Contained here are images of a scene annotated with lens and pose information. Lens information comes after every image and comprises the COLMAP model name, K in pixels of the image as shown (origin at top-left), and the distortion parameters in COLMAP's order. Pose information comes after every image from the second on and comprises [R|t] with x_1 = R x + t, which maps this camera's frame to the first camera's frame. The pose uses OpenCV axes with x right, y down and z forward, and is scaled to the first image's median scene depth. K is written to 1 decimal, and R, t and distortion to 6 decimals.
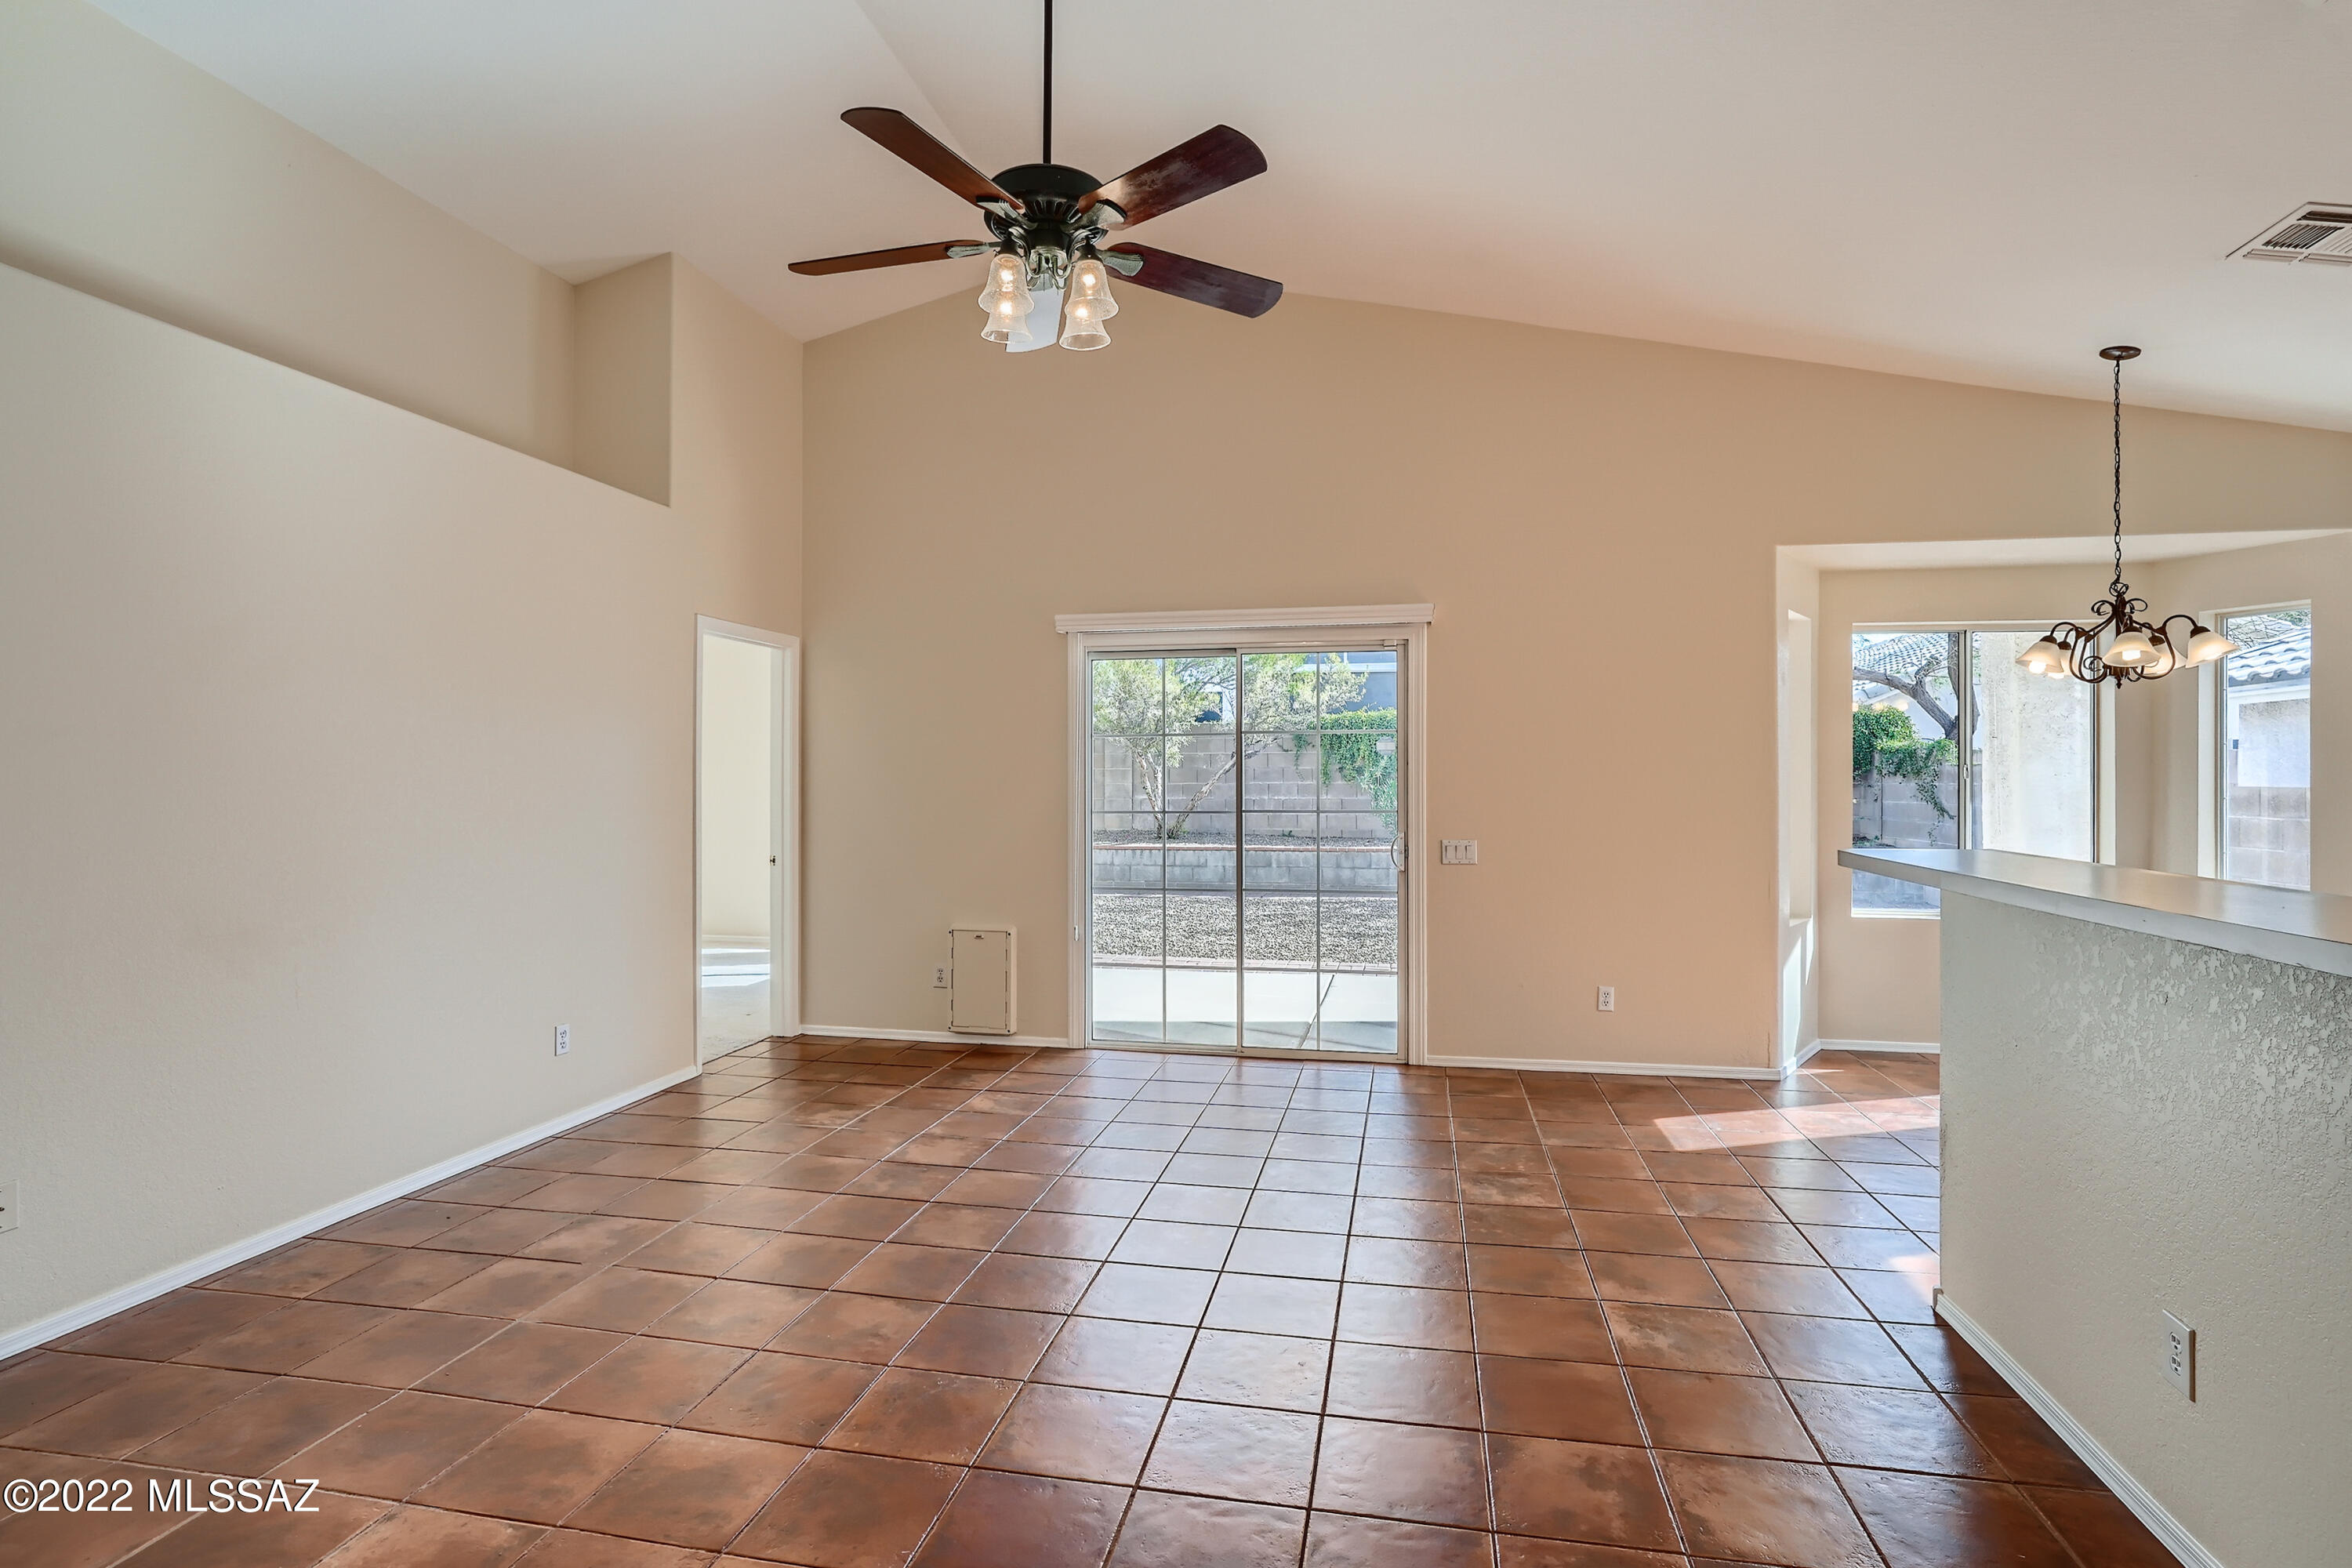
lens RADIAL K [[1161.1, 0, 1183.5], [0, 1161.1, 781.3], [0, 0, 1]] dist [-0.045458, 0.027130]
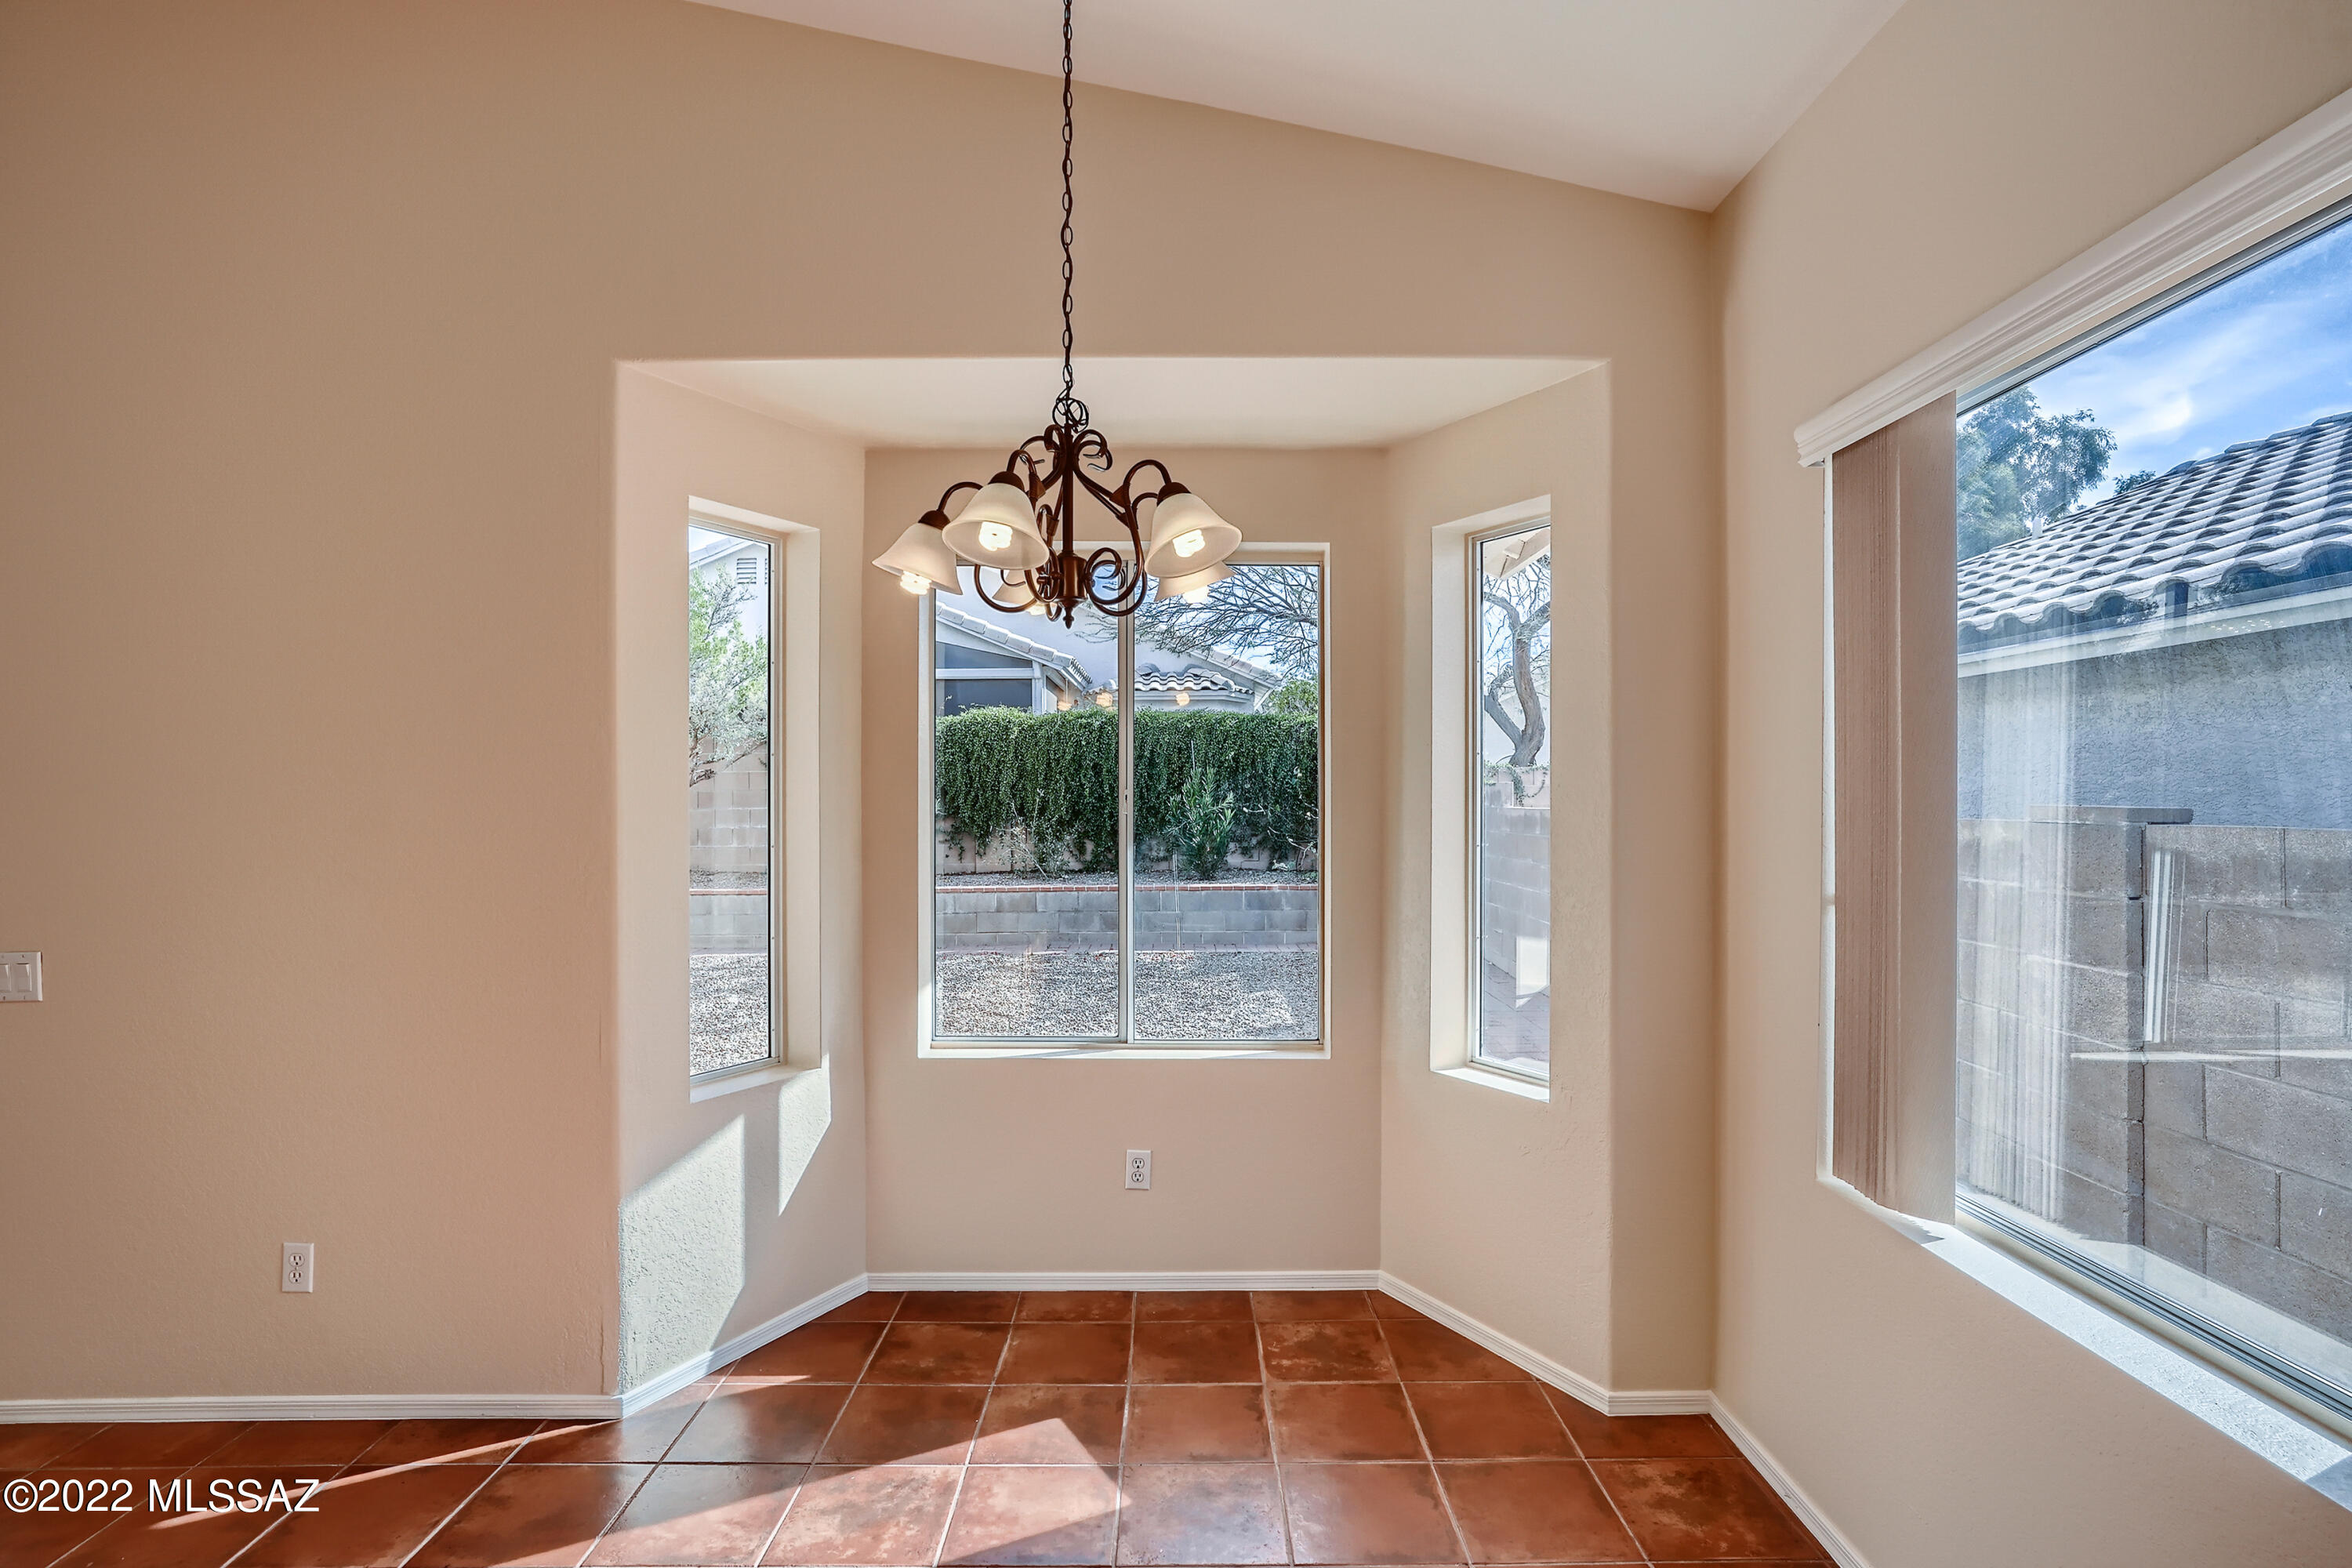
lens RADIAL K [[1161.1, 0, 1183.5], [0, 1161.1, 781.3], [0, 0, 1]] dist [-0.045458, 0.027130]
pose [[0.978183, -0.002241, 0.207735, 0.749908], [0.005703, 0.999855, -0.016070, -0.010586], [-0.207669, 0.016904, 0.978053, 0.522402]]
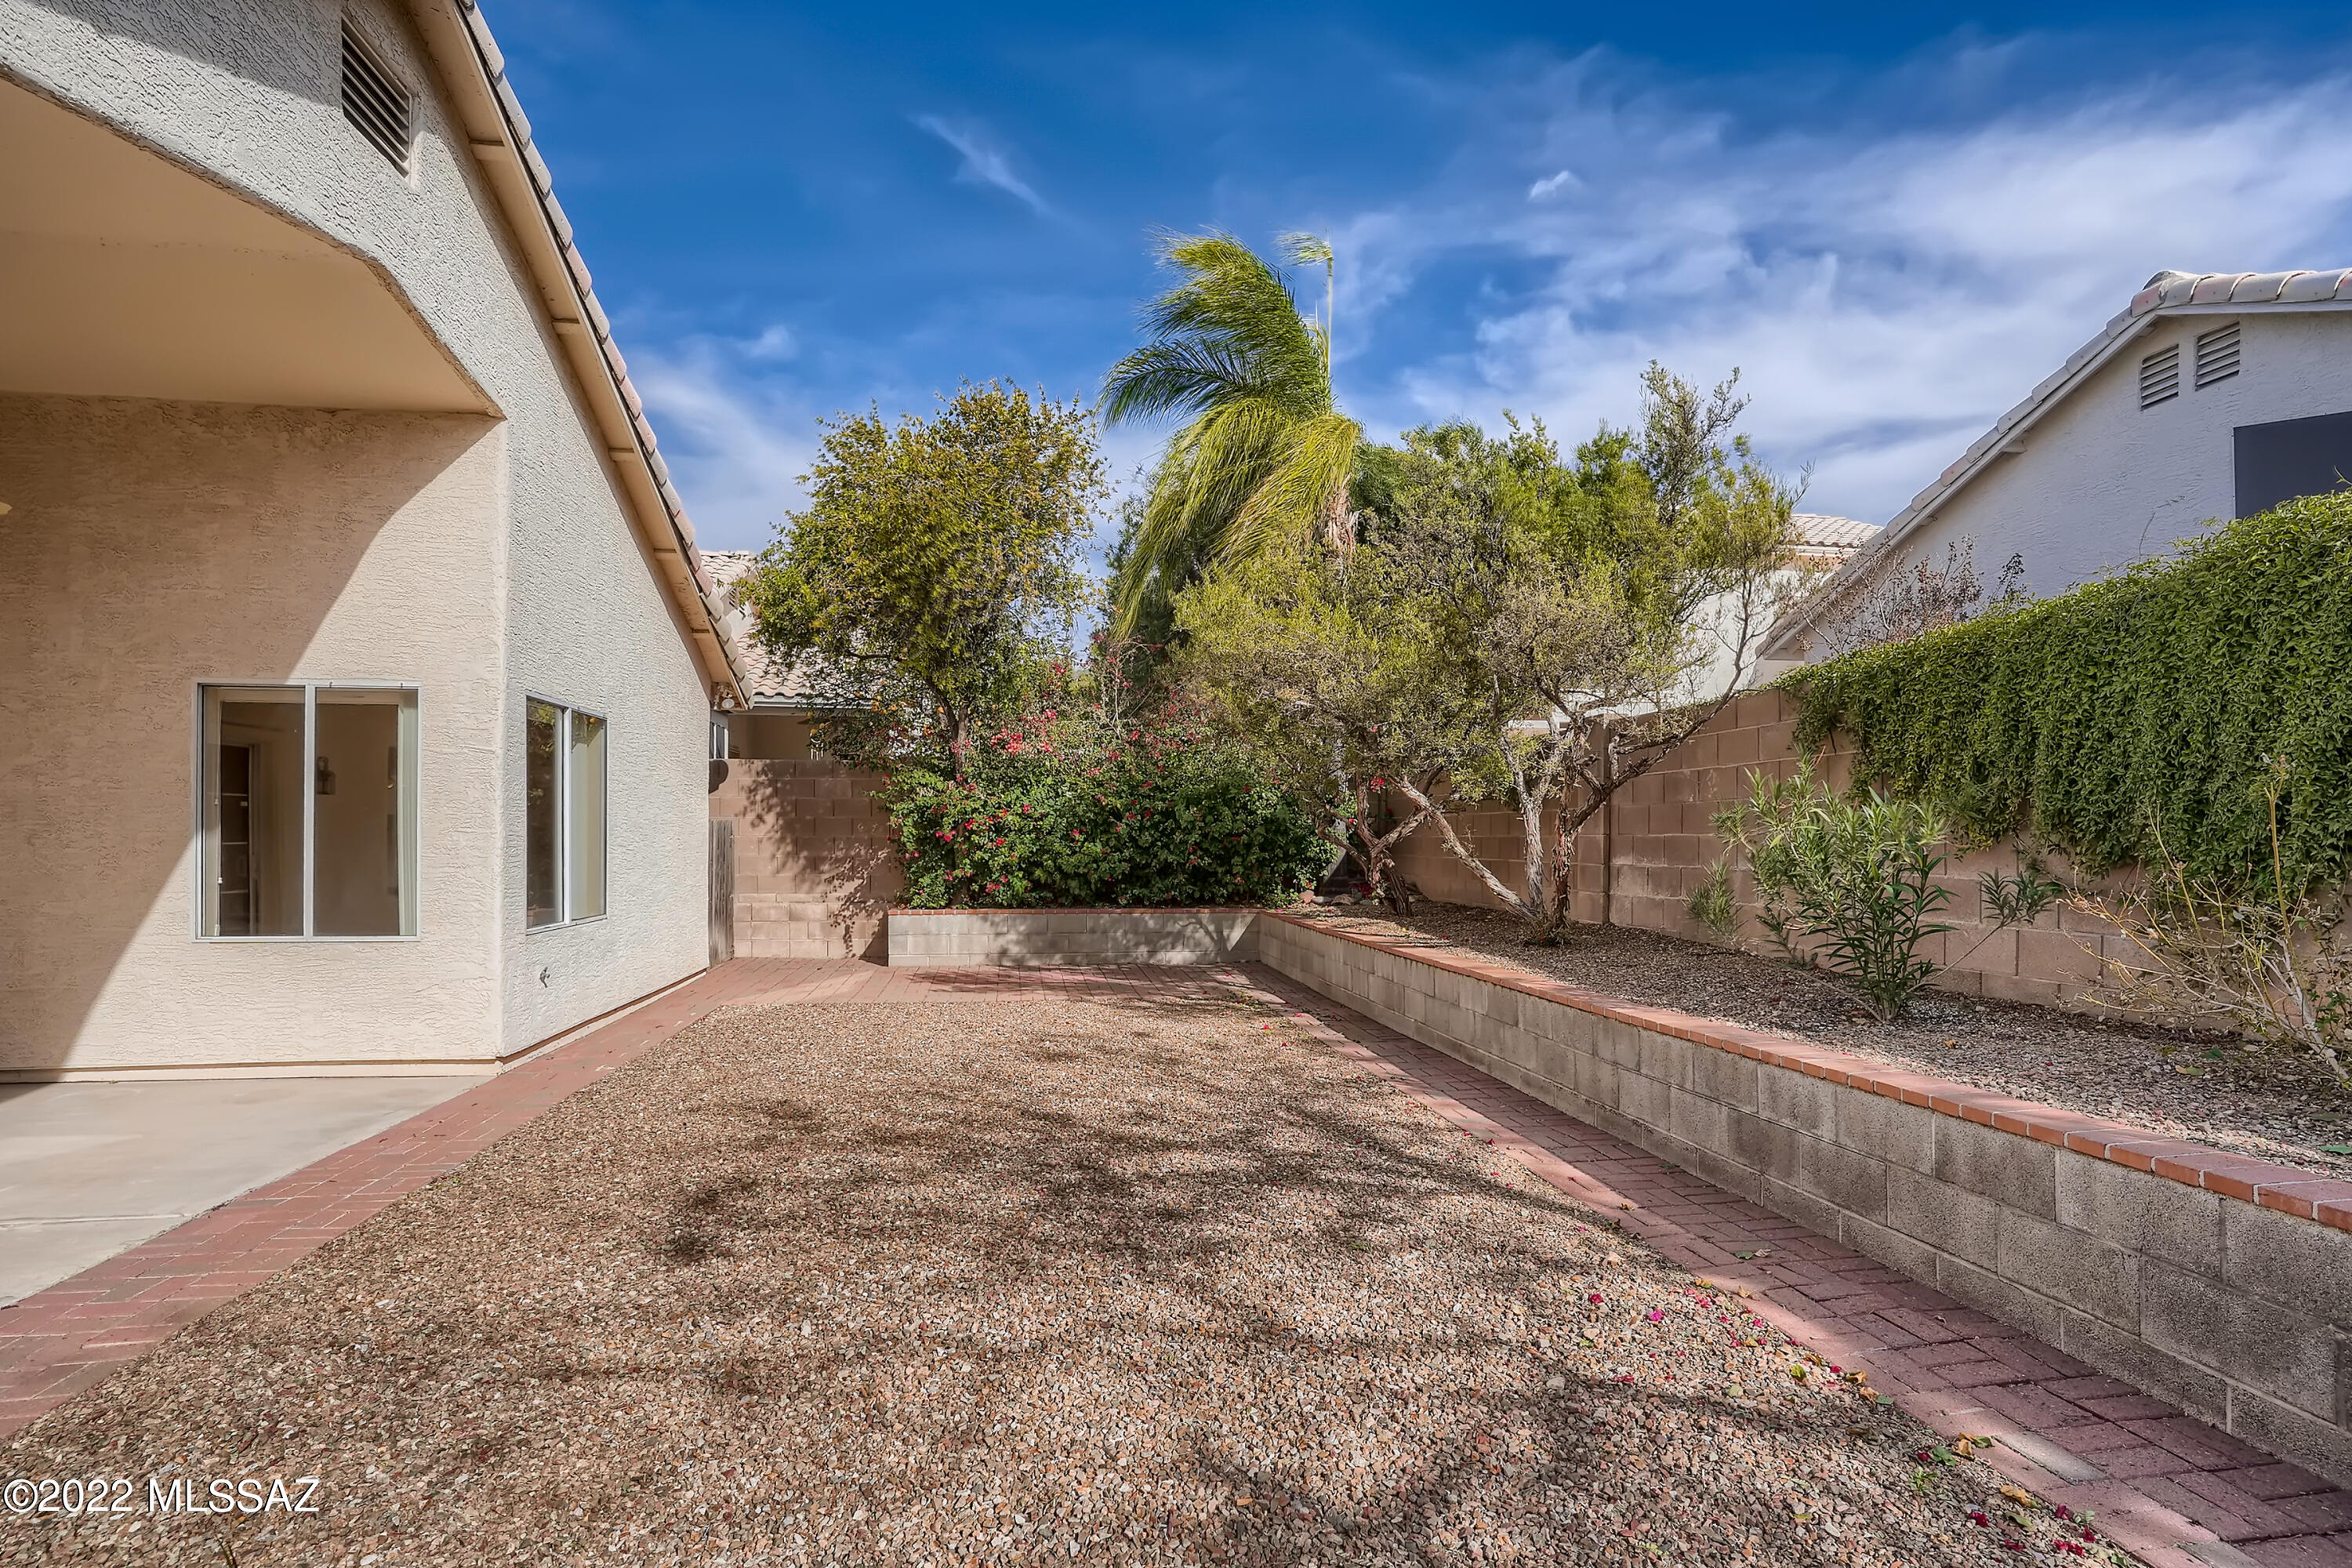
lens RADIAL K [[1169.3, 0, 1168.4], [0, 1169.3, 842.0], [0, 0, 1]] dist [-0.047153, 0.023698]
pose [[0.332750, 0.002893, -0.943011, 1.417604], [-0.002329, 0.999995, 0.002246, 0.016115], [0.943012, 0.001449, 0.332755, 2.412711]]
